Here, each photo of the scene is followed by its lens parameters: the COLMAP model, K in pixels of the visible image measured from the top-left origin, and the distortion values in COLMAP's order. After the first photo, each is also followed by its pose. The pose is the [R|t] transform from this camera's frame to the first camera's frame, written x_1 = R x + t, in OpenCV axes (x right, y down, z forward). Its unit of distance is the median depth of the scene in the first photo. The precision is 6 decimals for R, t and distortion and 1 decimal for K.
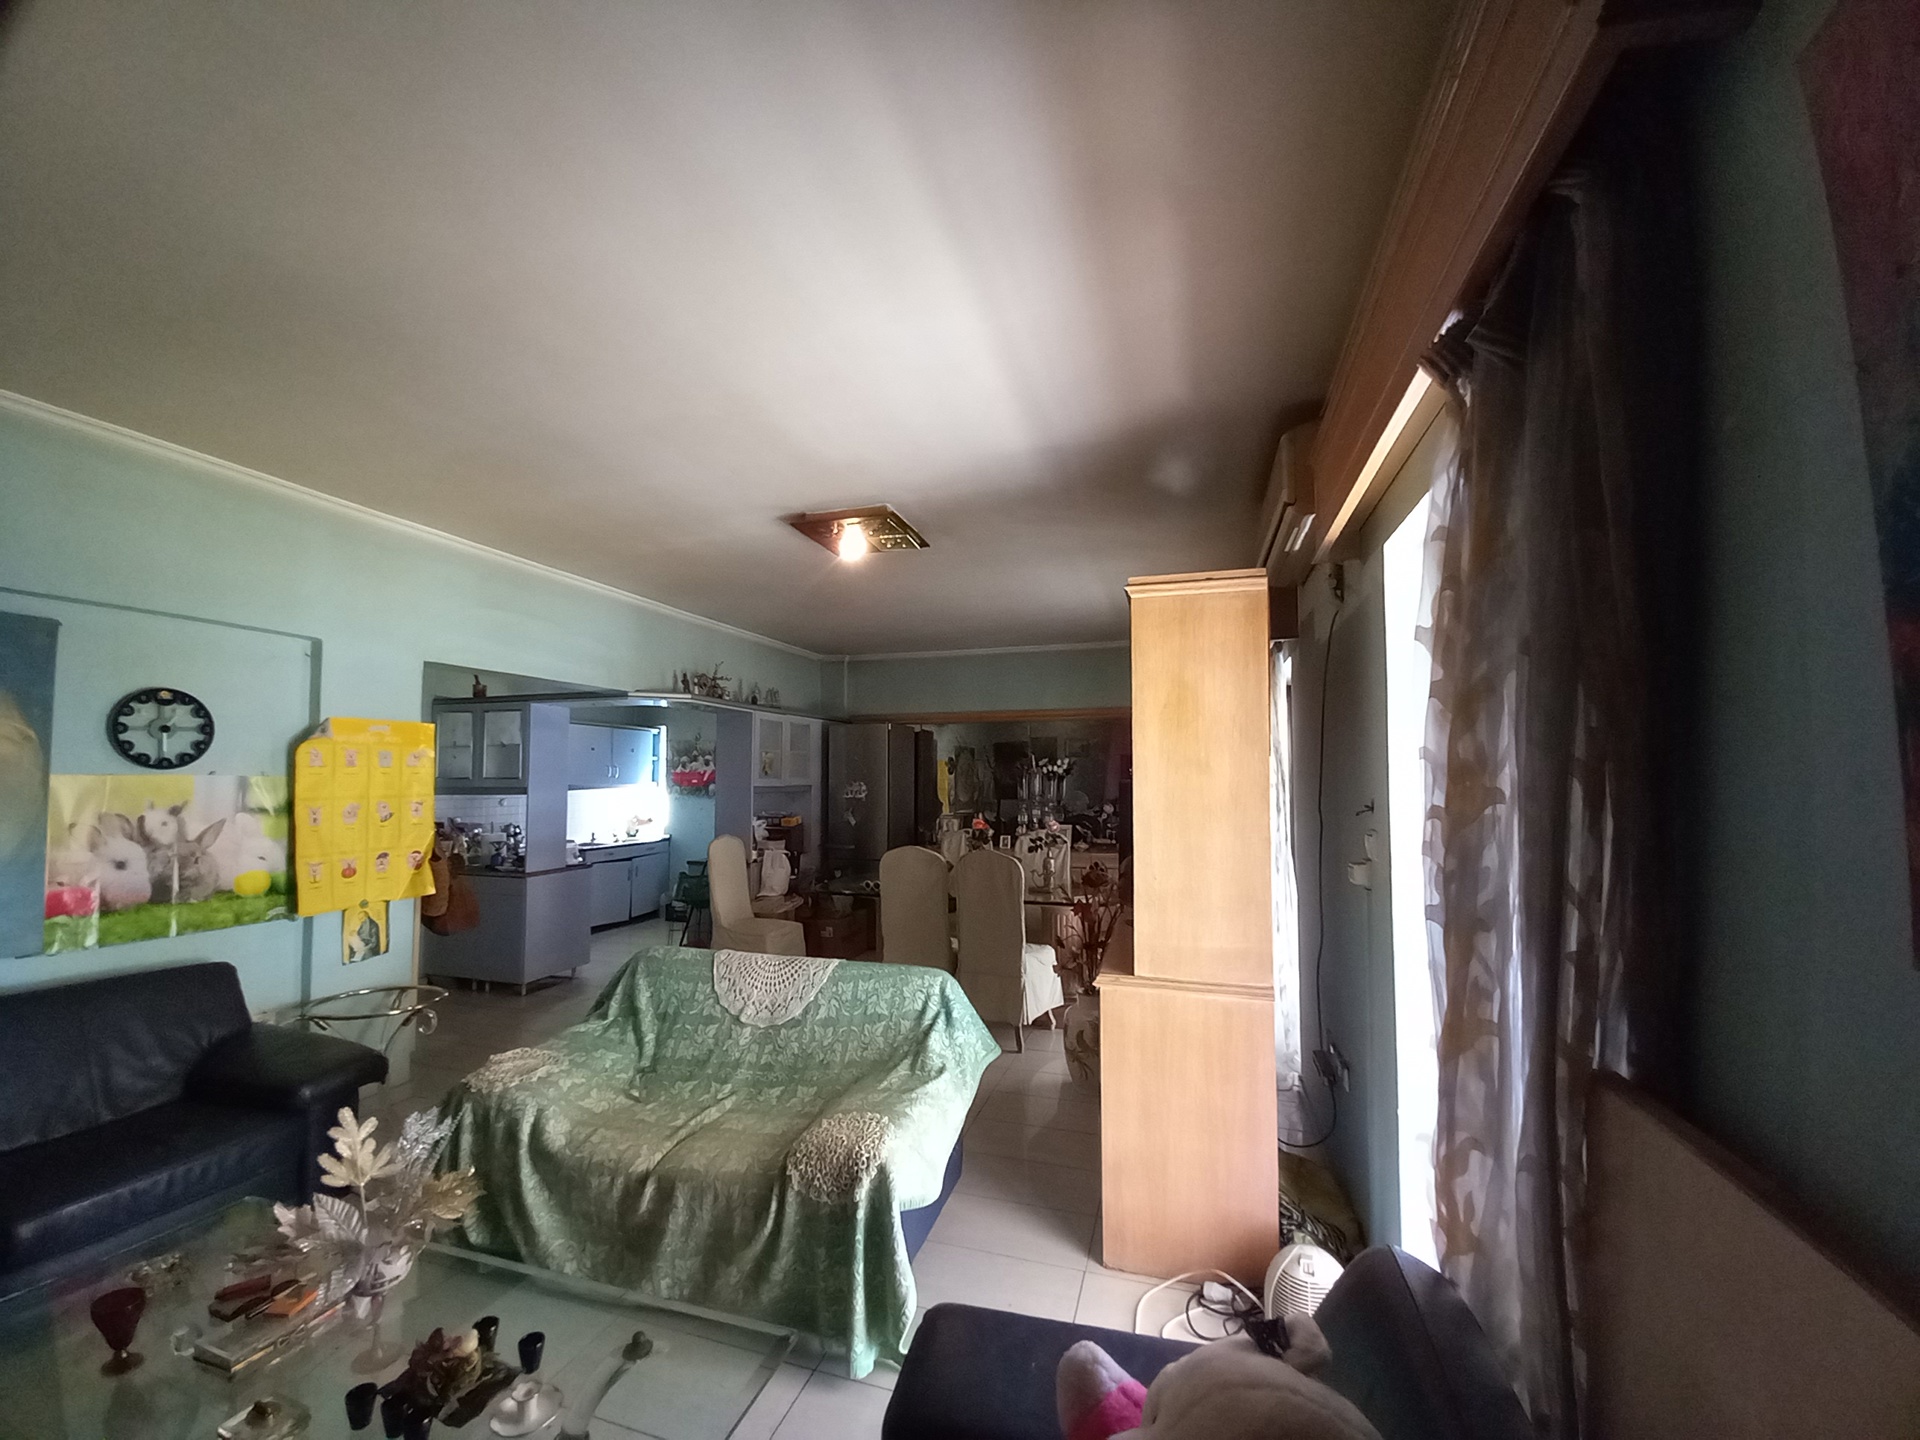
lens RADIAL K [[744.7, 0, 957.5], [0, 744.7, 745.3], [0, 0, 1]] dist [0.000559, -0.010142]
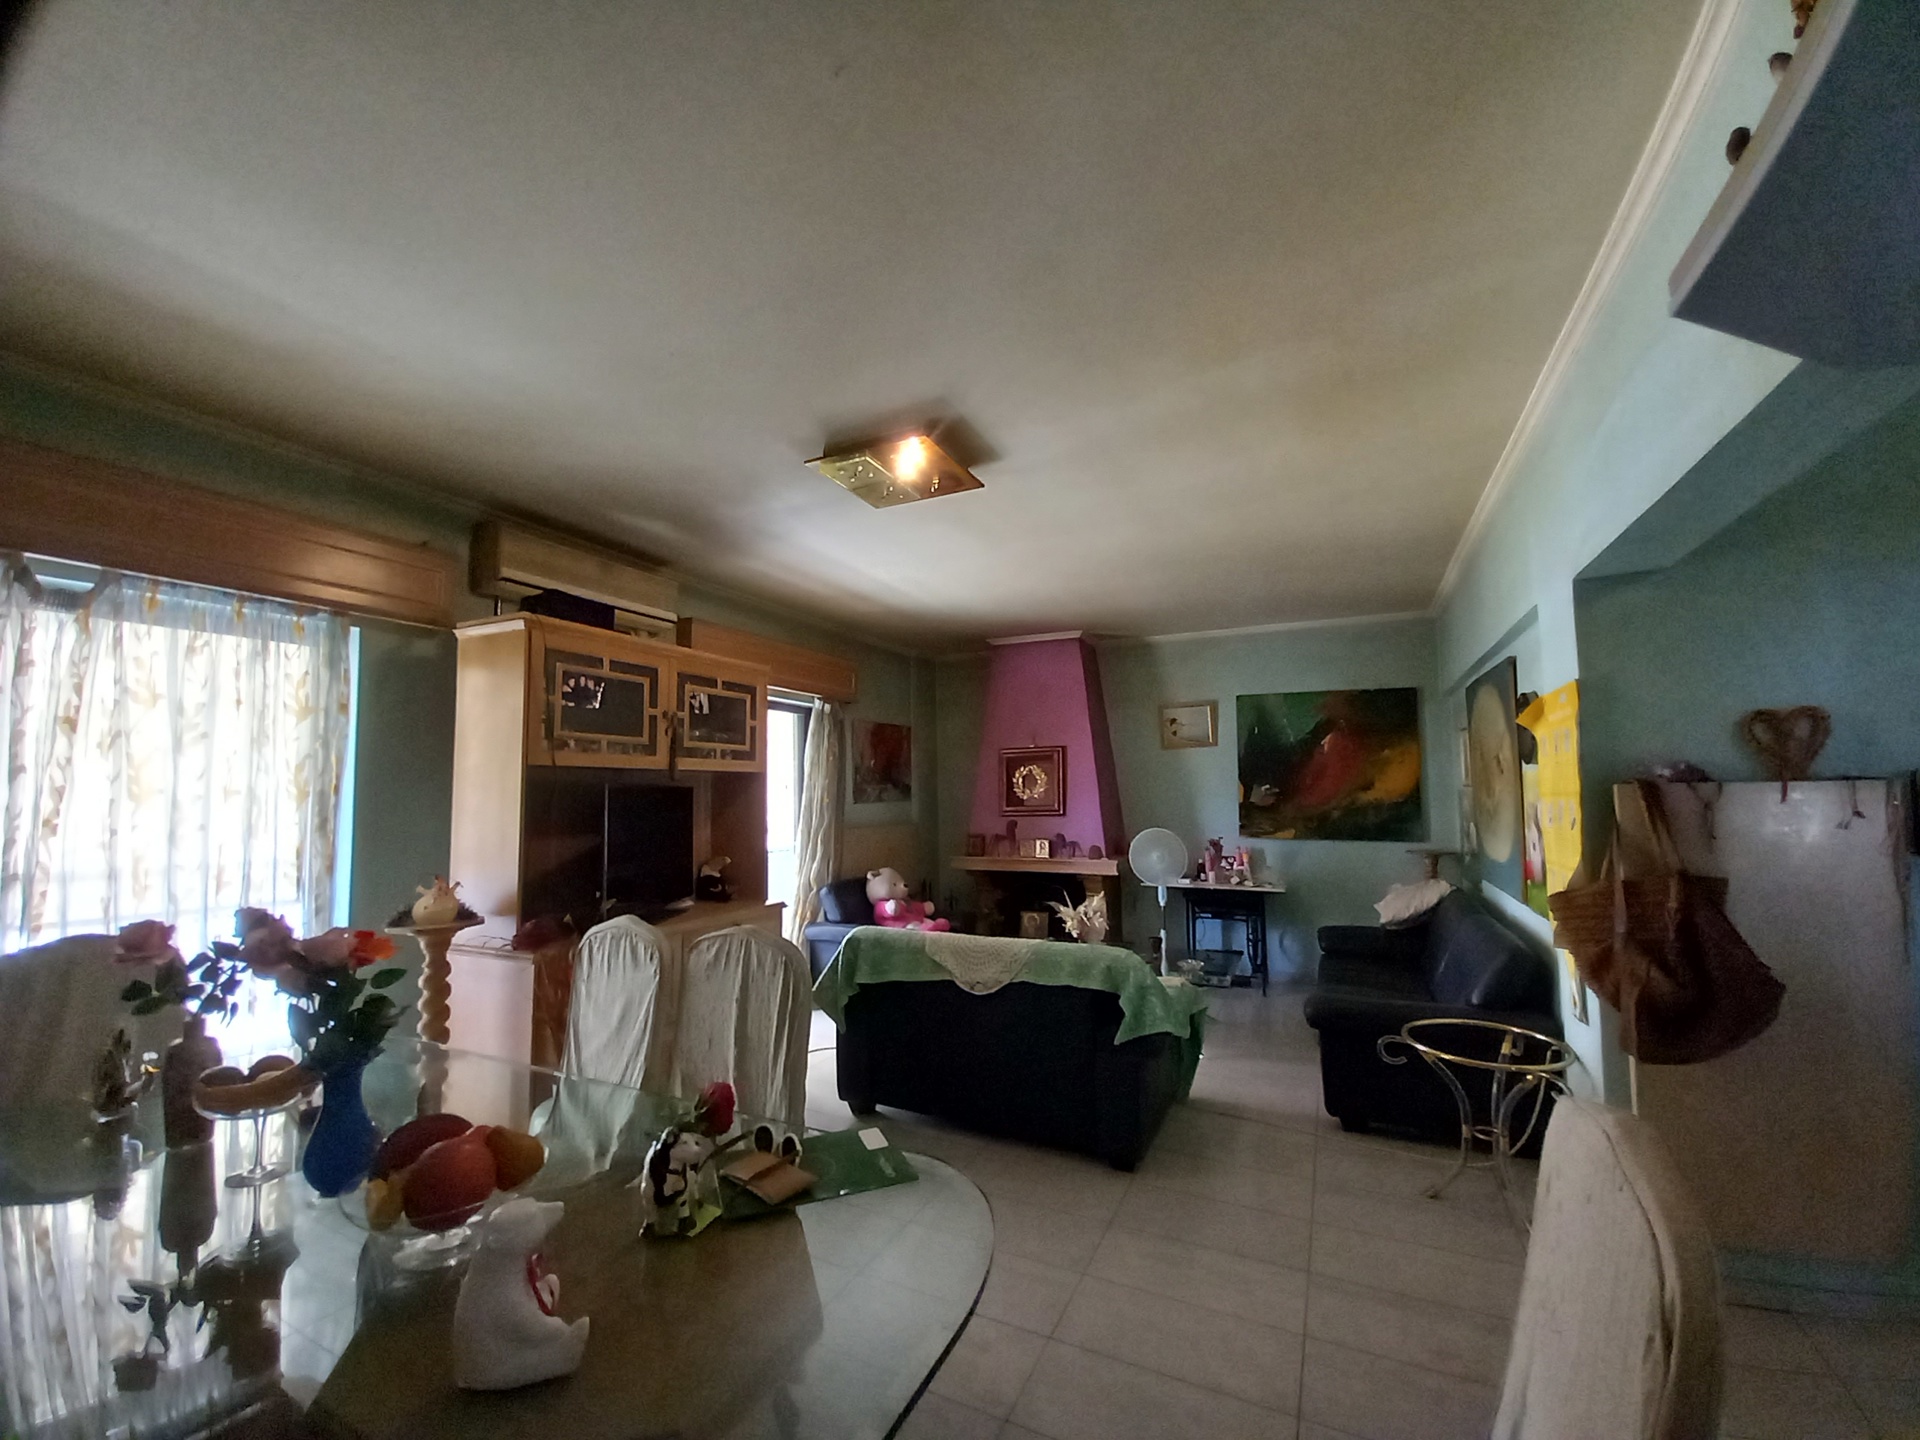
lens RADIAL K [[756.6, 0, 947.3], [0, 756.6, 743.8], [0, 0, 1]] dist [0.017317, -0.016135]
pose [[-0.986876, 0.021787, 0.160001, -0.378340], [0.004479, 0.994168, -0.107745, 0.117886], [-0.161415, -0.105614, -0.981219, 2.195432]]
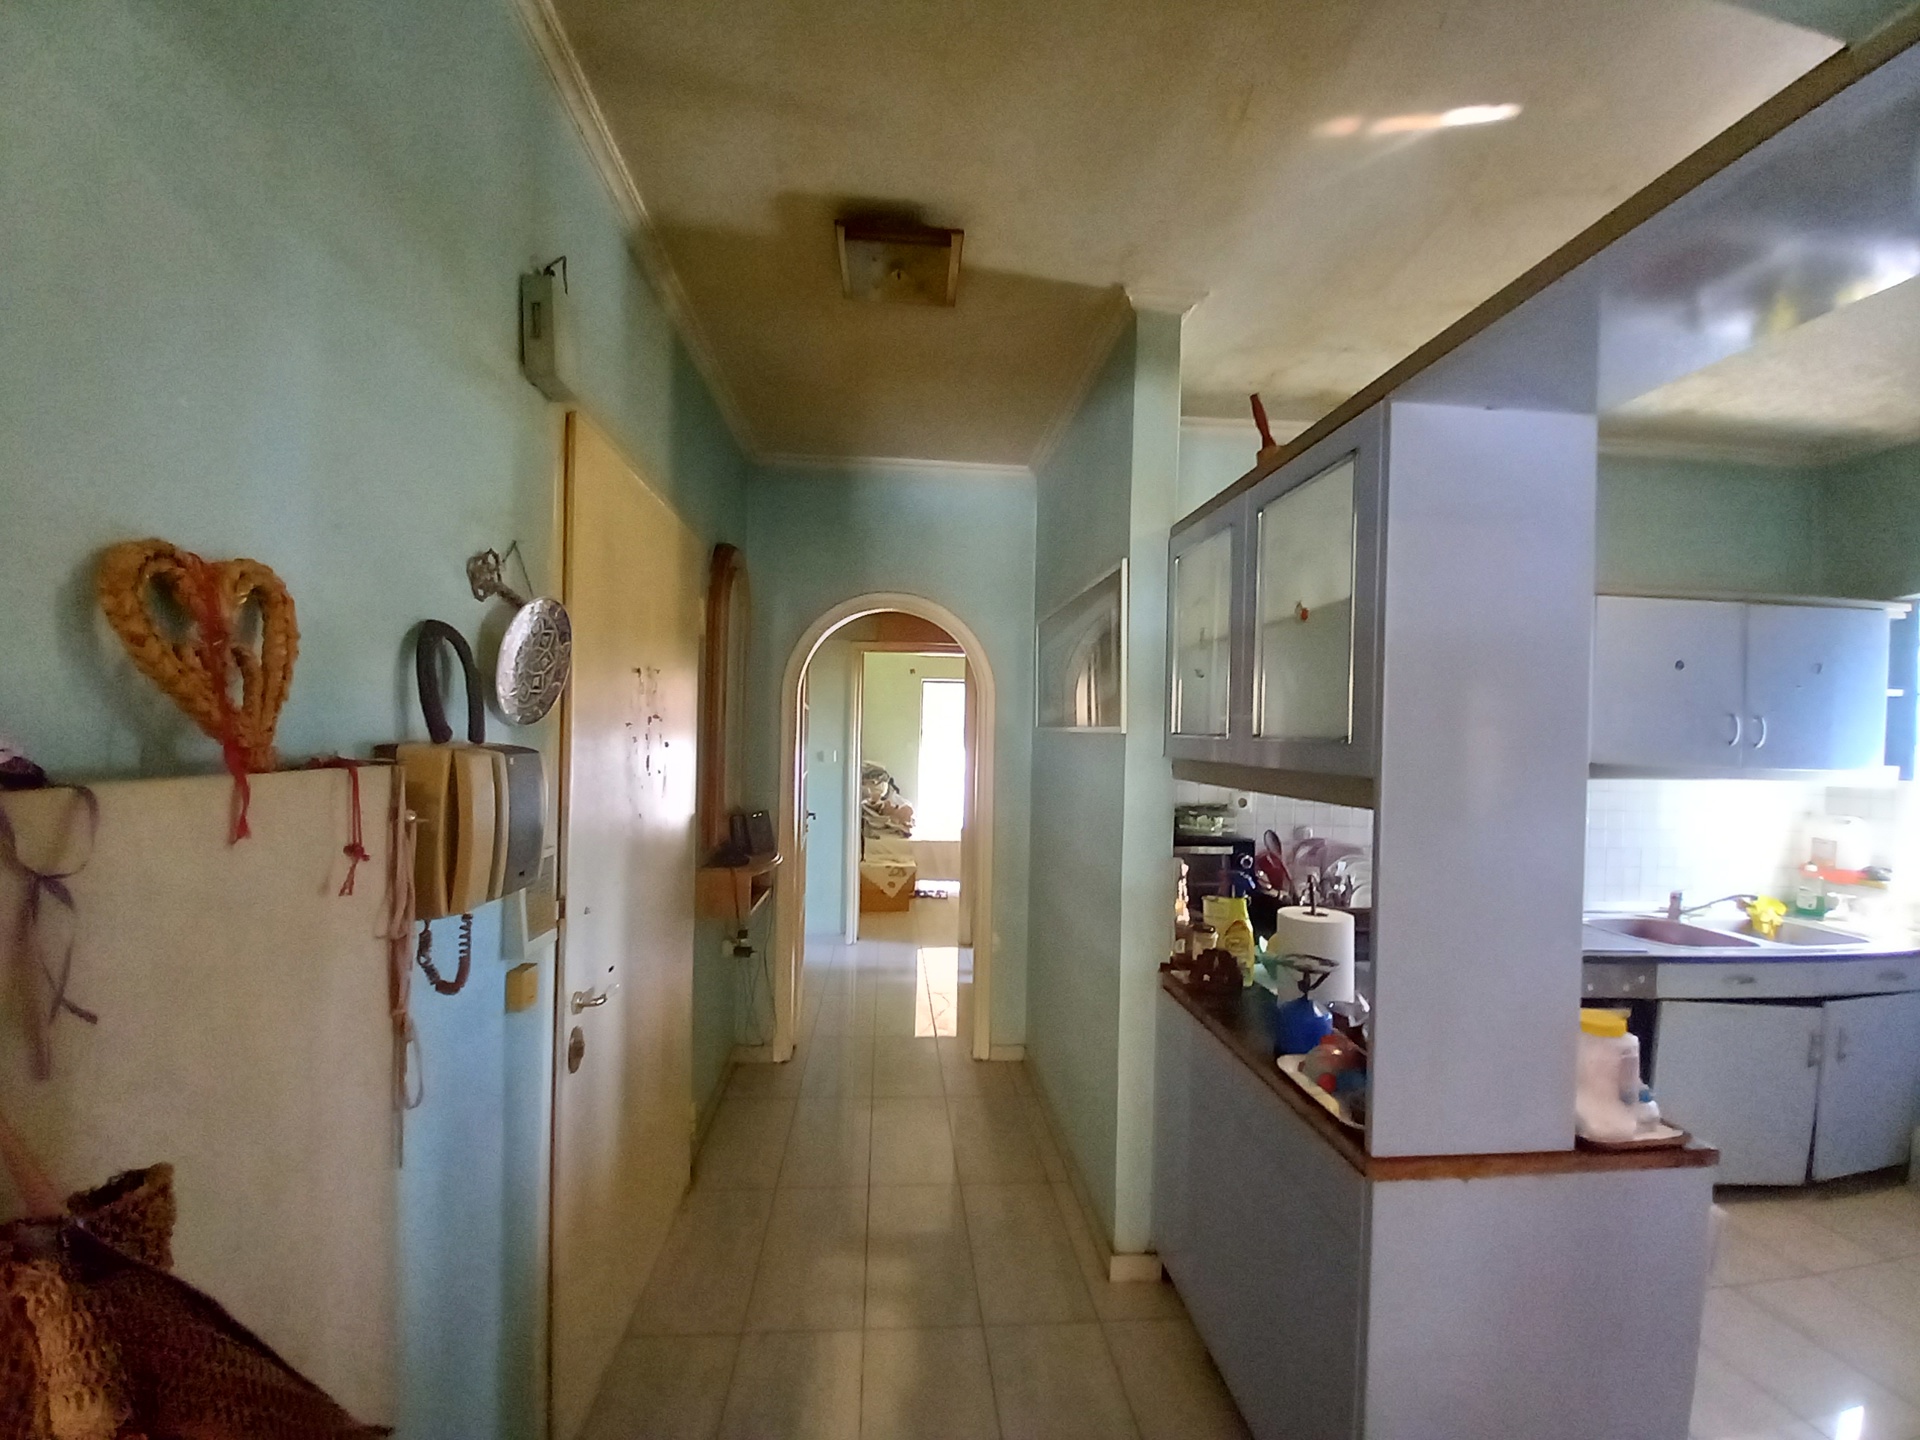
lens RADIAL K [[756.6, 0, 947.3], [0, 756.6, 743.8], [0, 0, 1]] dist [0.017317, -0.016135]
pose [[0.374077, 0.021031, -0.927159, -0.760377], [0.017539, 0.999404, 0.029746, 0.065953], [0.927232, -0.027388, 0.373485, 1.460368]]
